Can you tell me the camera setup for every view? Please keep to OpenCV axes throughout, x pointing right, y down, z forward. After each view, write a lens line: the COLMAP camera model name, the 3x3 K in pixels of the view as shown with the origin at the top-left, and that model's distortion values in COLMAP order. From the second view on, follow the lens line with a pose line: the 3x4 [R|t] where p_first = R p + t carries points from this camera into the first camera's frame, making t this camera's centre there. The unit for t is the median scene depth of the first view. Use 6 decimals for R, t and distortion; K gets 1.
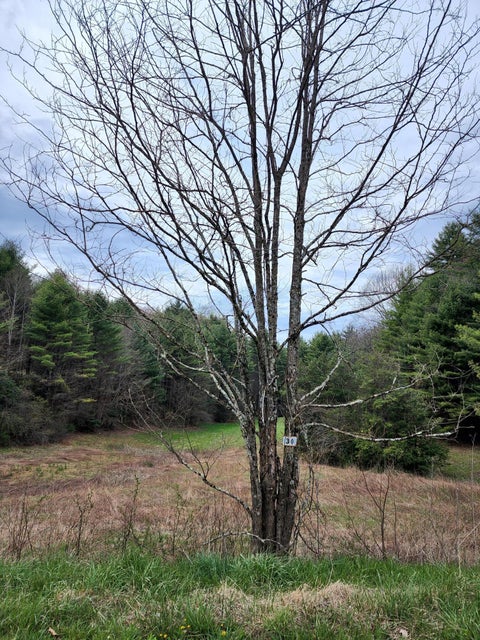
lens RADIAL K [[433.2, 0, 240.0], [0, 433.2, 320.0], [0, 0, 1]] dist [0.040185, -0.001461]
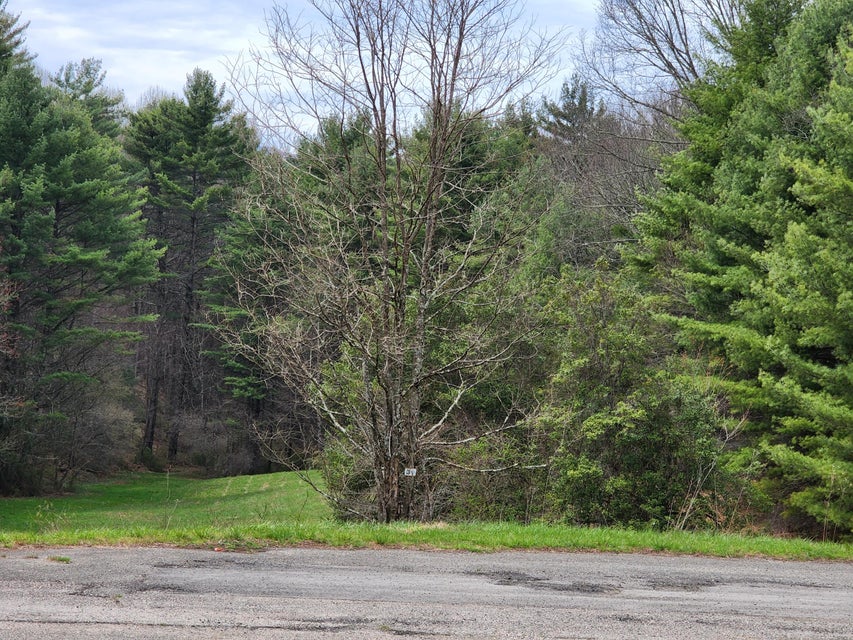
lens RADIAL K [[2072.8, 0, 426.5], [0, 2072.8, 320.0], [0, 0, 1]] dist [-0.083928, -0.223061]
pose [[0.984915, 0.009866, 0.172756, -0.810414], [-0.034755, 0.989307, 0.141644, -0.920699], [-0.169511, -0.145512, 0.974727, -4.389452]]
